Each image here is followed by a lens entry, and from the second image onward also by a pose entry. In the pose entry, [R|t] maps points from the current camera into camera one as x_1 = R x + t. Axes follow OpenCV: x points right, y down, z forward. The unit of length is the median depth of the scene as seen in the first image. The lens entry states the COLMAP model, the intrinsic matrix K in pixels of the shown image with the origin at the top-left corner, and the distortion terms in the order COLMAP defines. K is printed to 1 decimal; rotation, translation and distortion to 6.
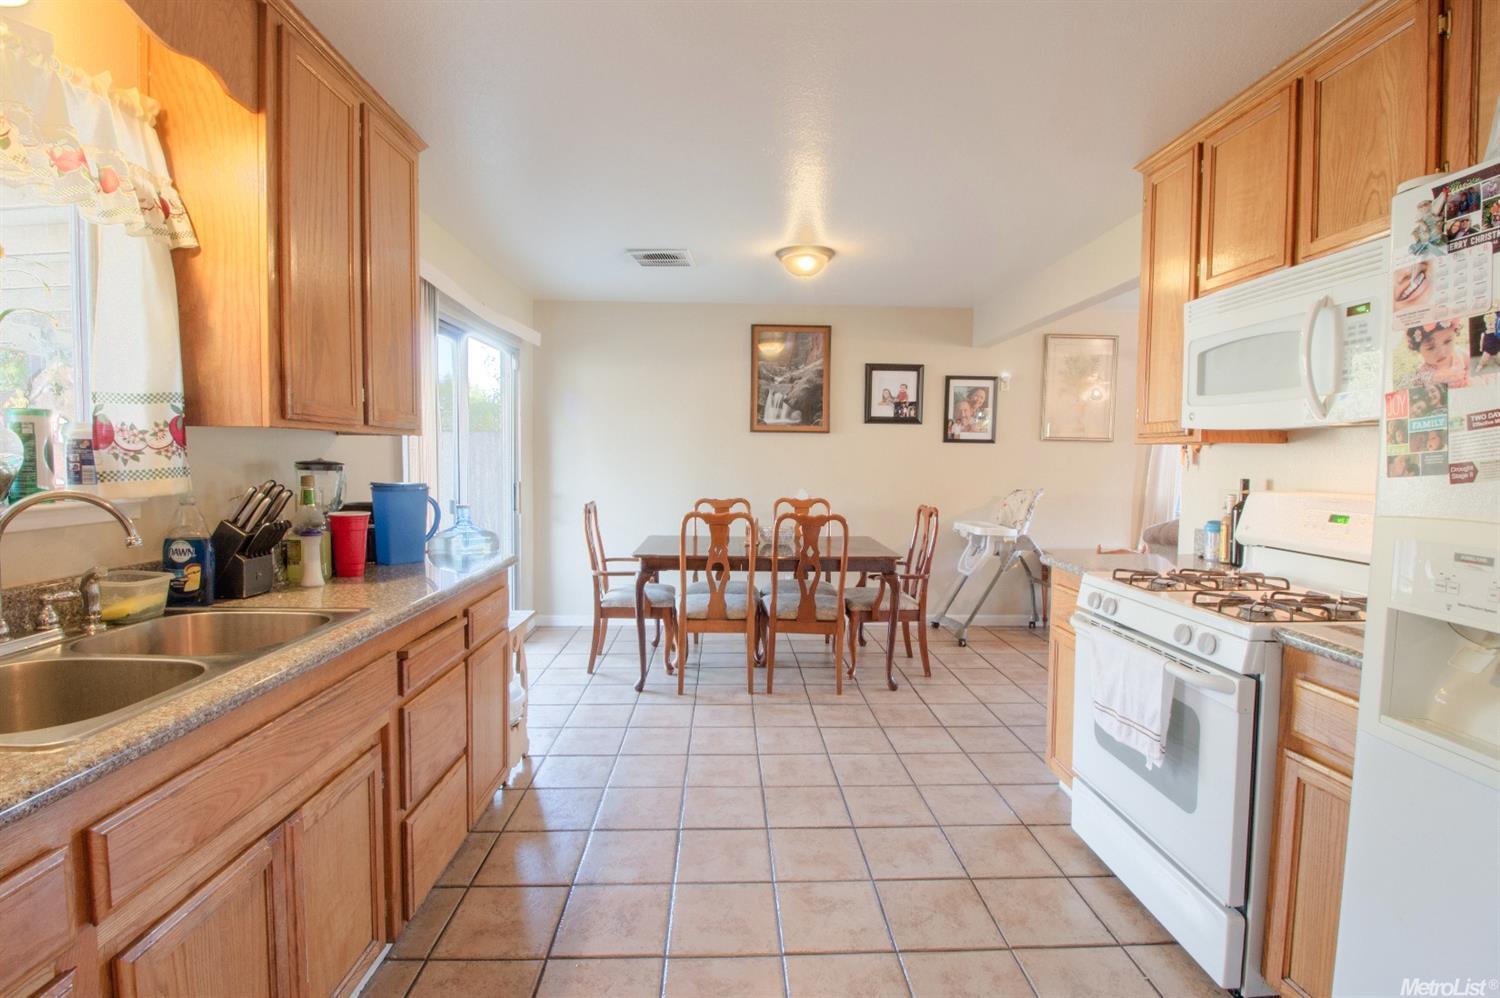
lens RADIAL K [[692.3, 0, 755.6], [0, 692.3, 493.4], [0, 0, 1]] dist [-0.008441, -0.008135]
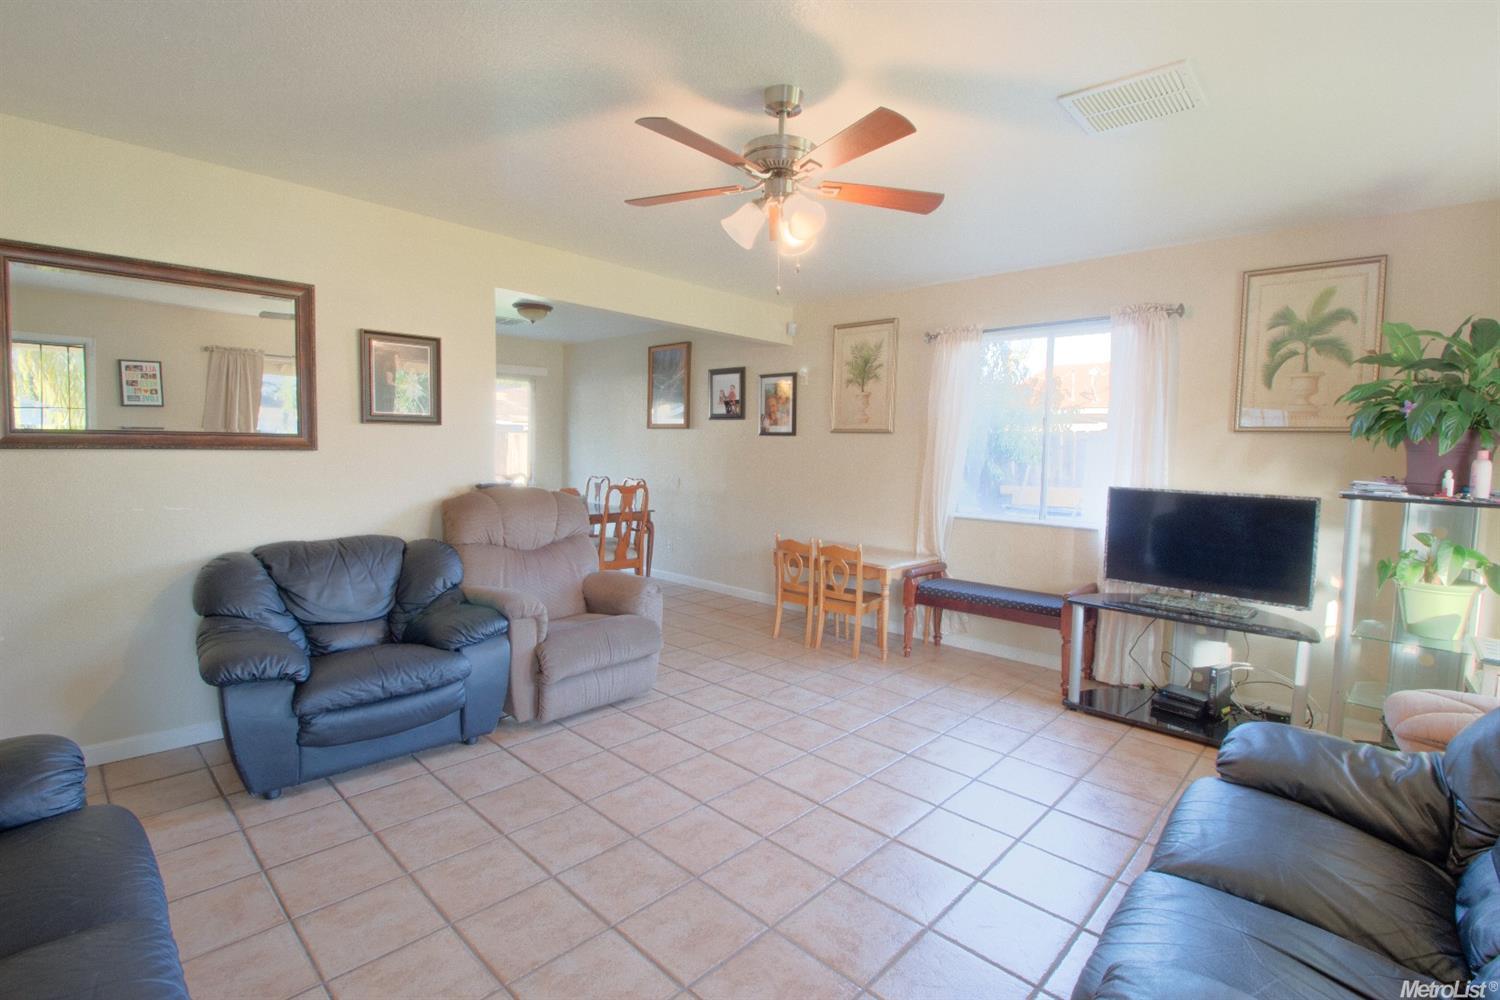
lens RADIAL K [[692.3, 0, 738.5], [0, 692.3, 495.4], [0, 0, 1]] dist [-0.008441, -0.008135]
pose [[0.686454, 0.056616, -0.724966, 1.069253], [-0.046027, 0.998348, 0.034383, -0.013750], [0.725715, 0.009766, 0.687926, 0.212808]]
